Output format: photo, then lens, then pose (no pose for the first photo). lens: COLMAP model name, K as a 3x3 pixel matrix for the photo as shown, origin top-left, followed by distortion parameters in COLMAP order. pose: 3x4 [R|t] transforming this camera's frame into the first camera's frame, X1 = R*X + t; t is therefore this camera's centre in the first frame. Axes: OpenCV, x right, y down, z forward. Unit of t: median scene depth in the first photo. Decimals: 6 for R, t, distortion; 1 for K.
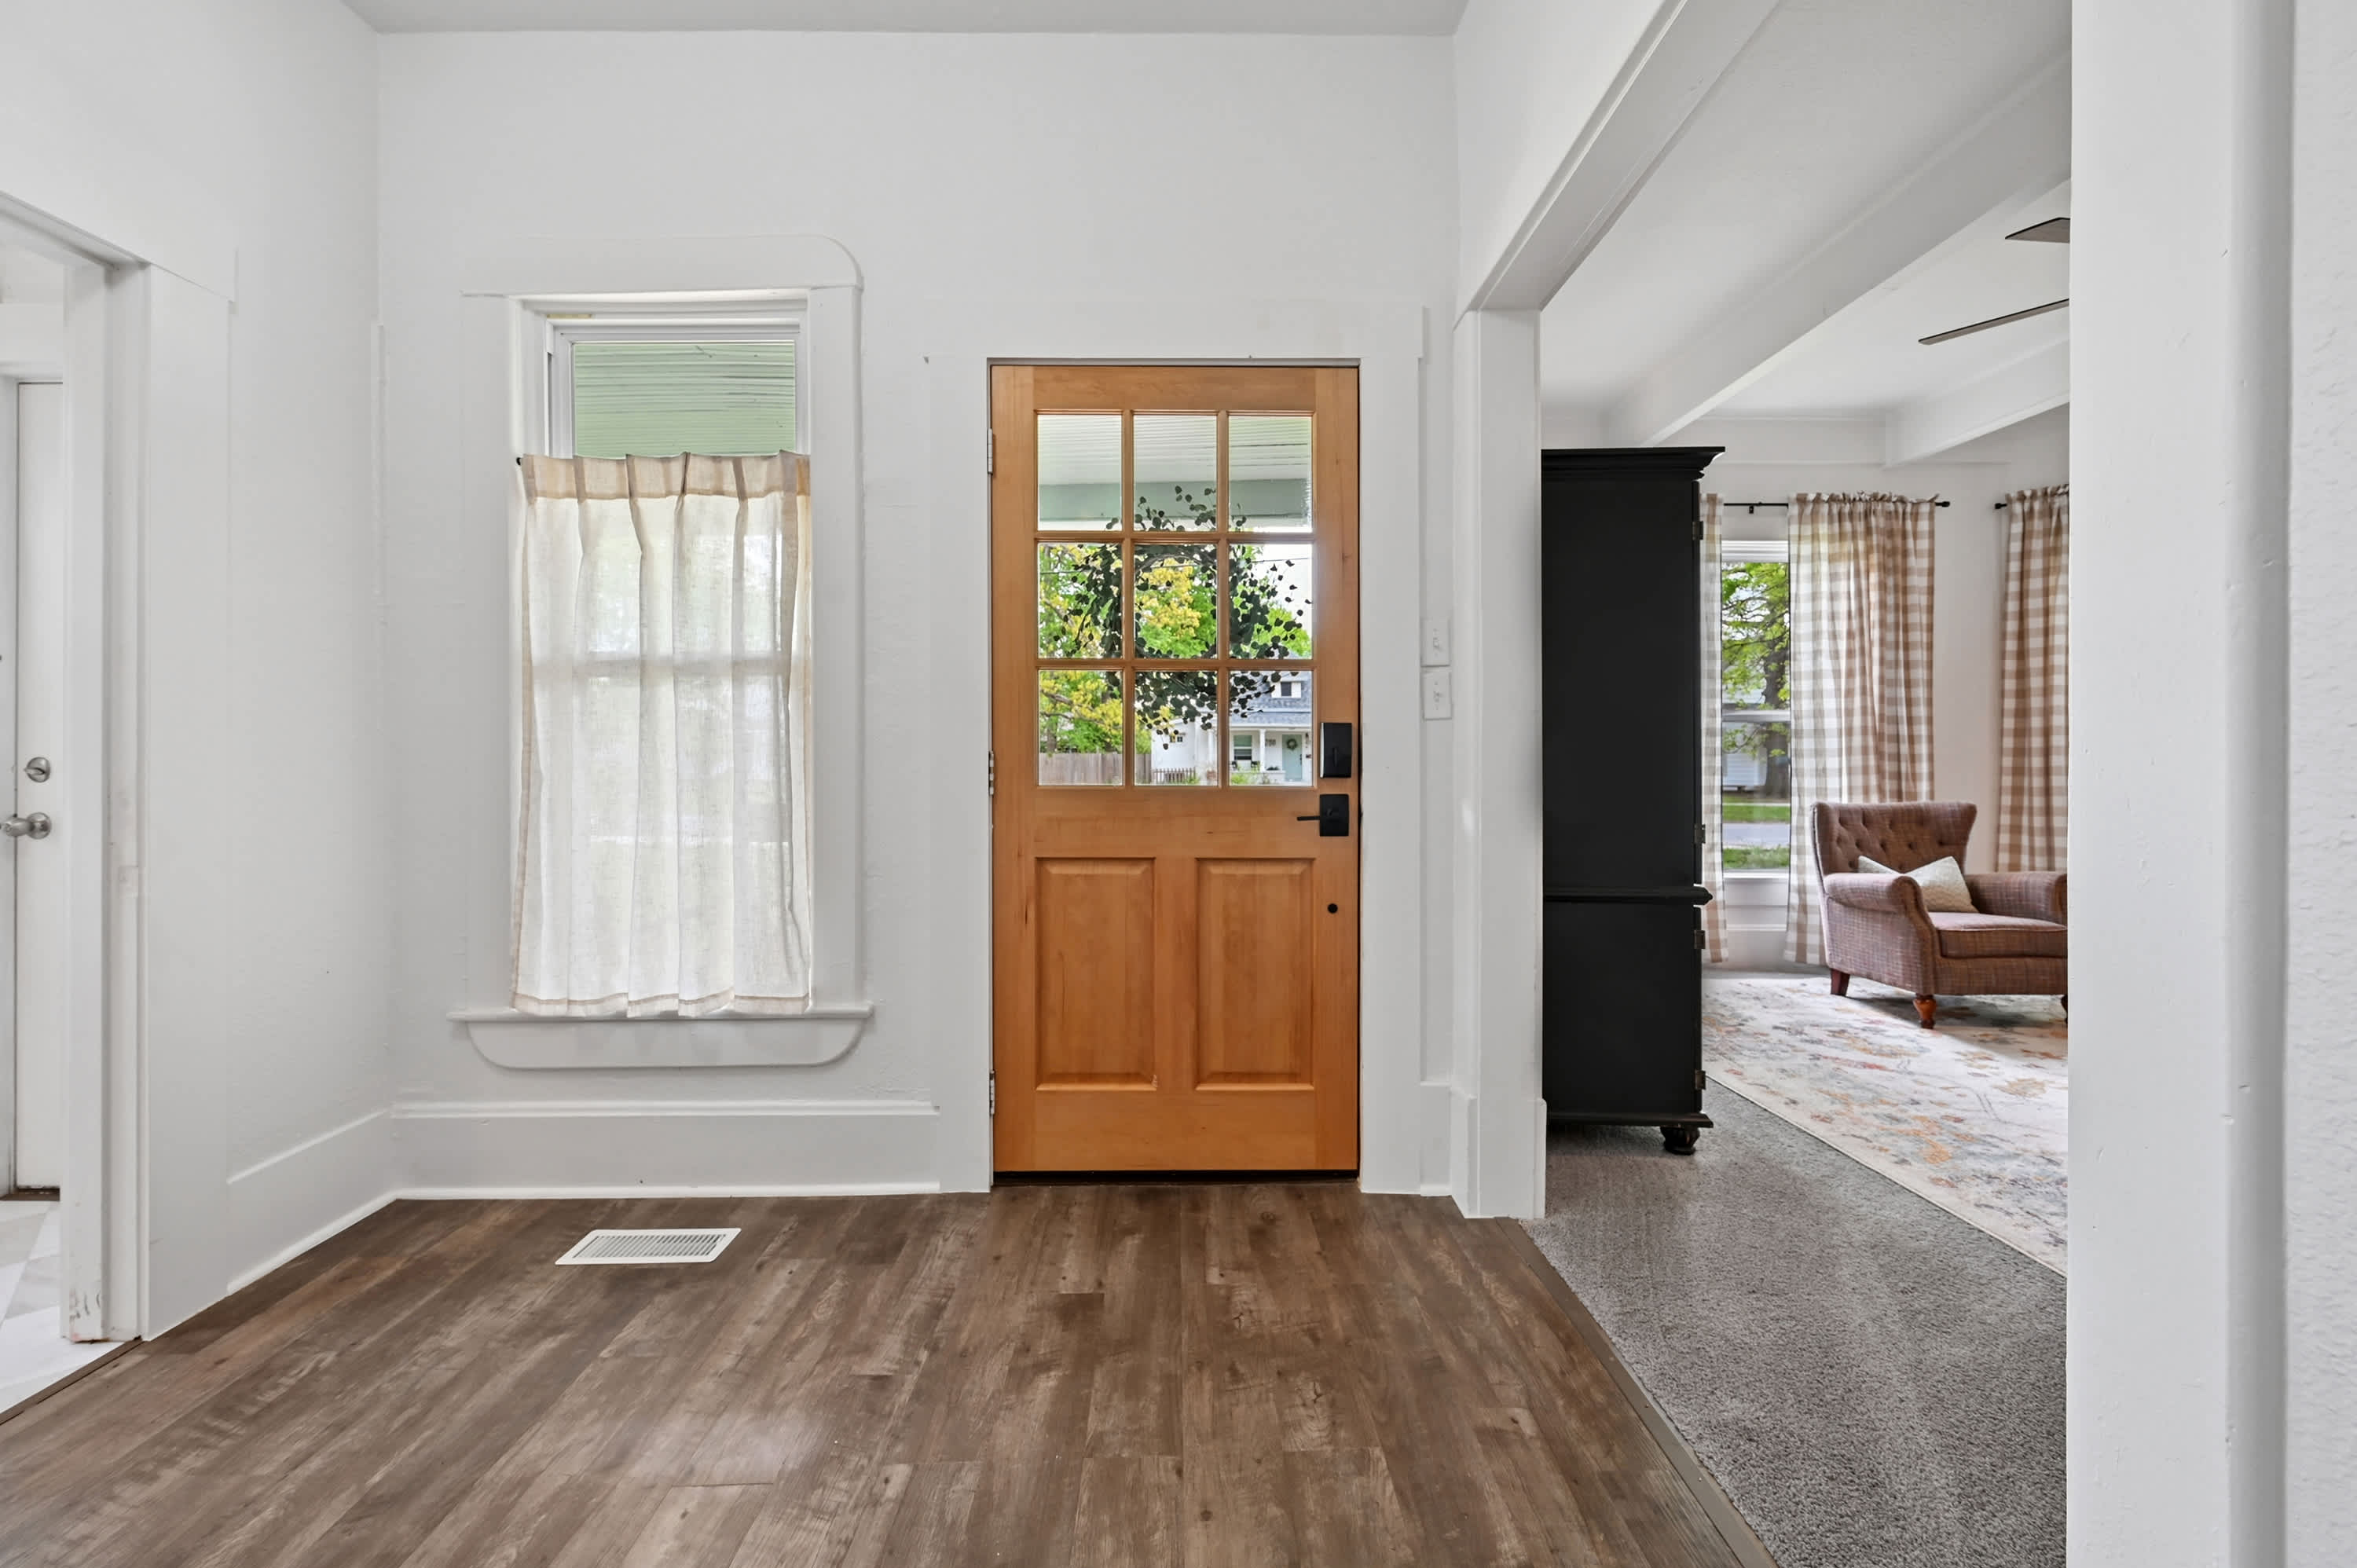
lens RADIAL K [[956.5, 0, 1173.5], [0, 956.5, 753.1], [0, 0, 1]] dist [-0.000174, 0.000160]
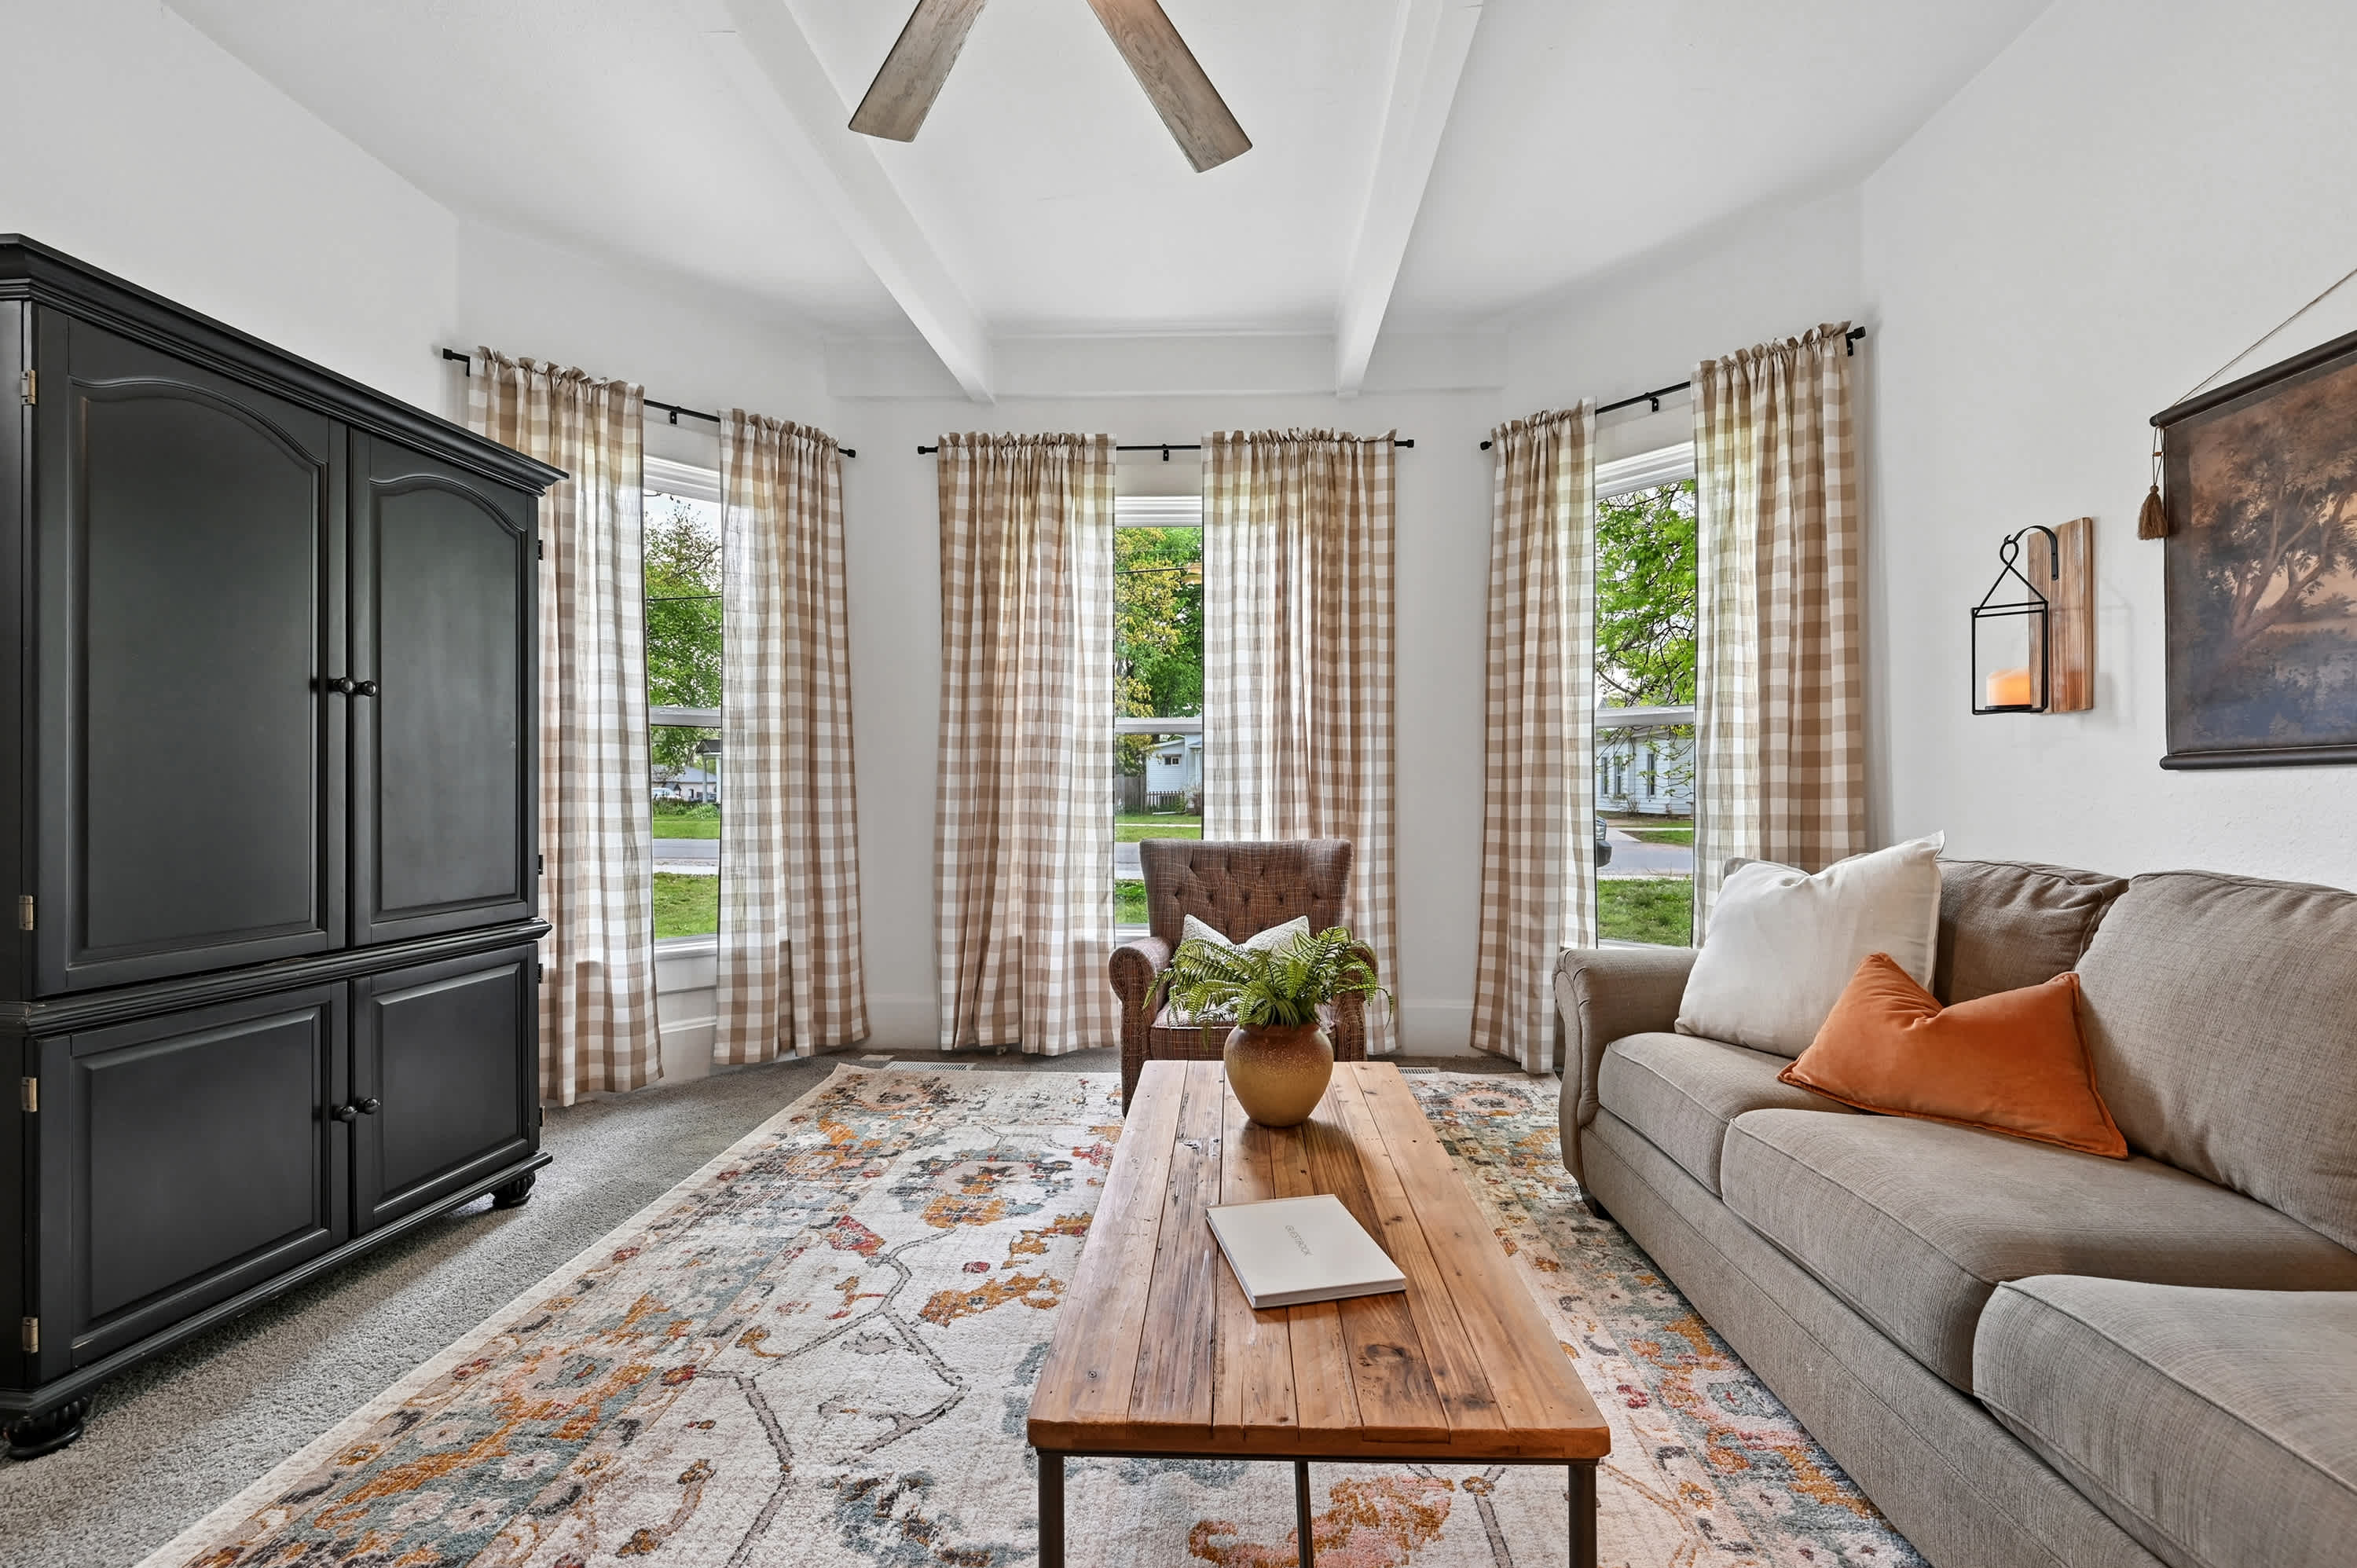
lens RADIAL K [[957.6, 0, 1224.5], [0, 957.6, 787.0], [0, 0, 1]] dist [0.000469, 0.005034]
pose [[0.999311, -0.002301, -0.037038, 0.695132], [0.002649, 0.999953, 0.009363, 0.002985], [0.037014, -0.009455, 0.999270, 0.240281]]
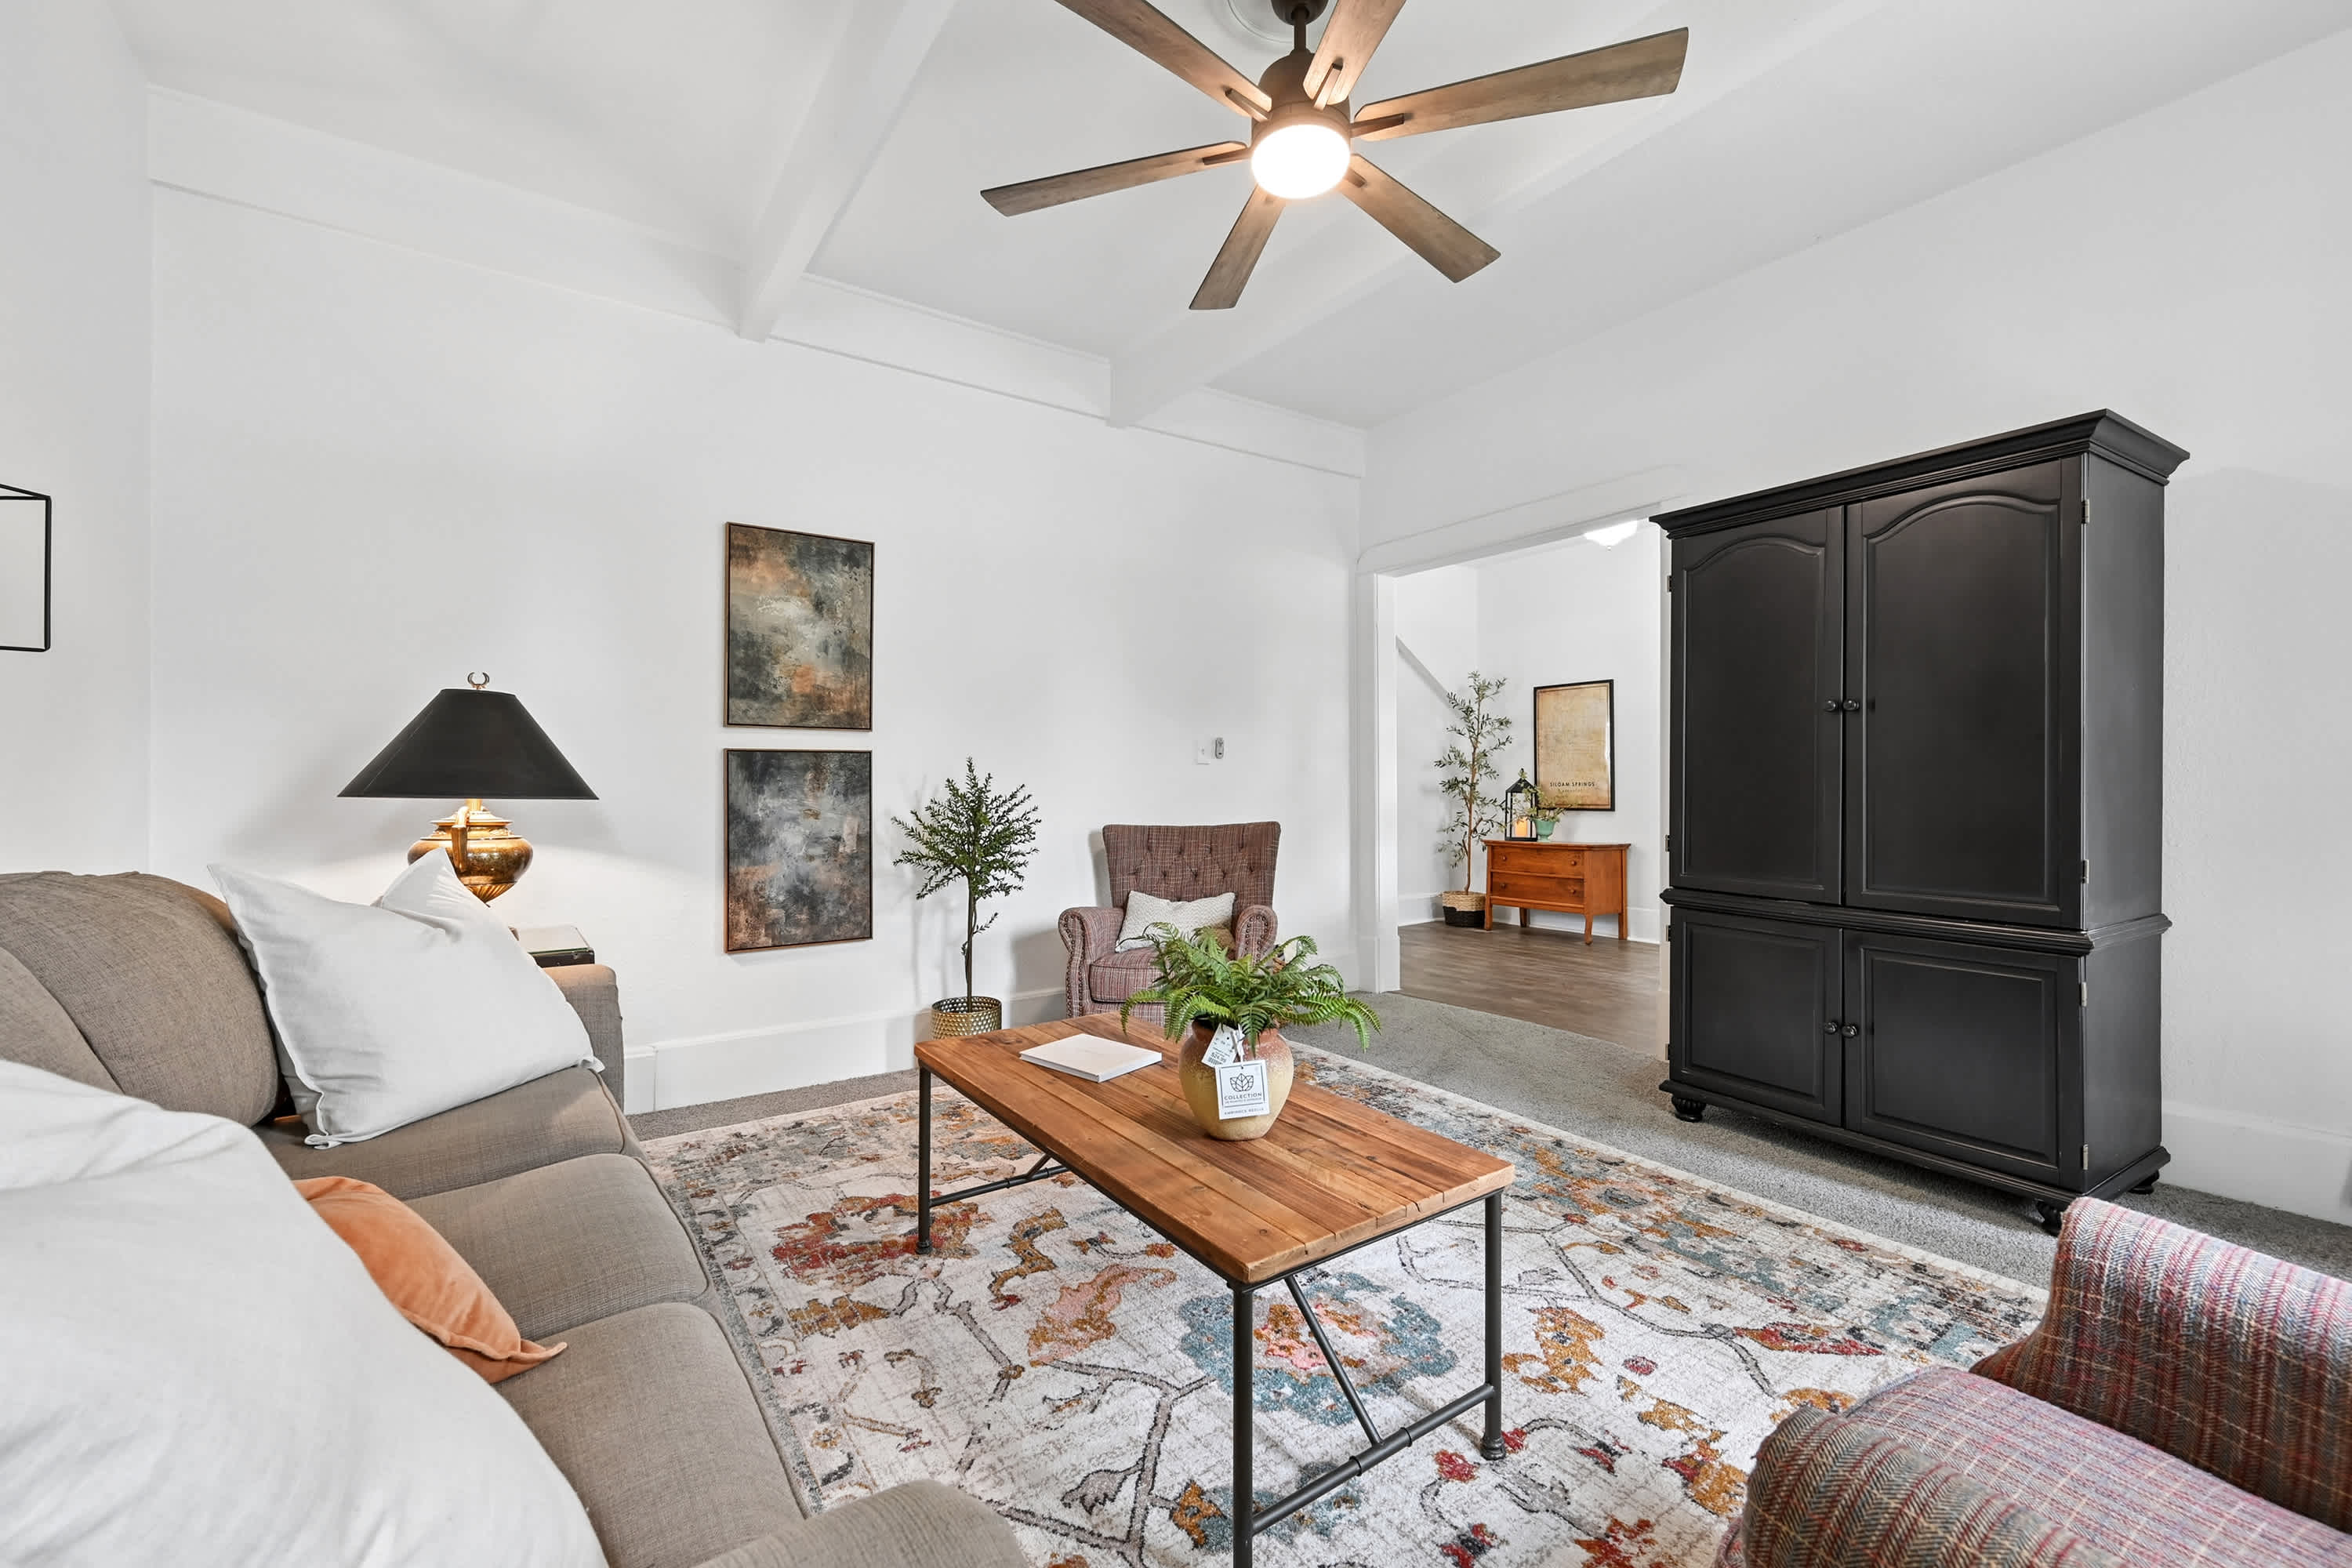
lens RADIAL K [[949.5, 0, 1180.0], [0, 949.5, 780.4], [0, 0, 1]] dist [-0.000143, -0.000089]
pose [[-0.826439, -0.001118, -0.563025, 0.908052], [0.002698, 0.999979, -0.005946, 0.008787], [0.563019, -0.006433, -0.826419, 0.869435]]
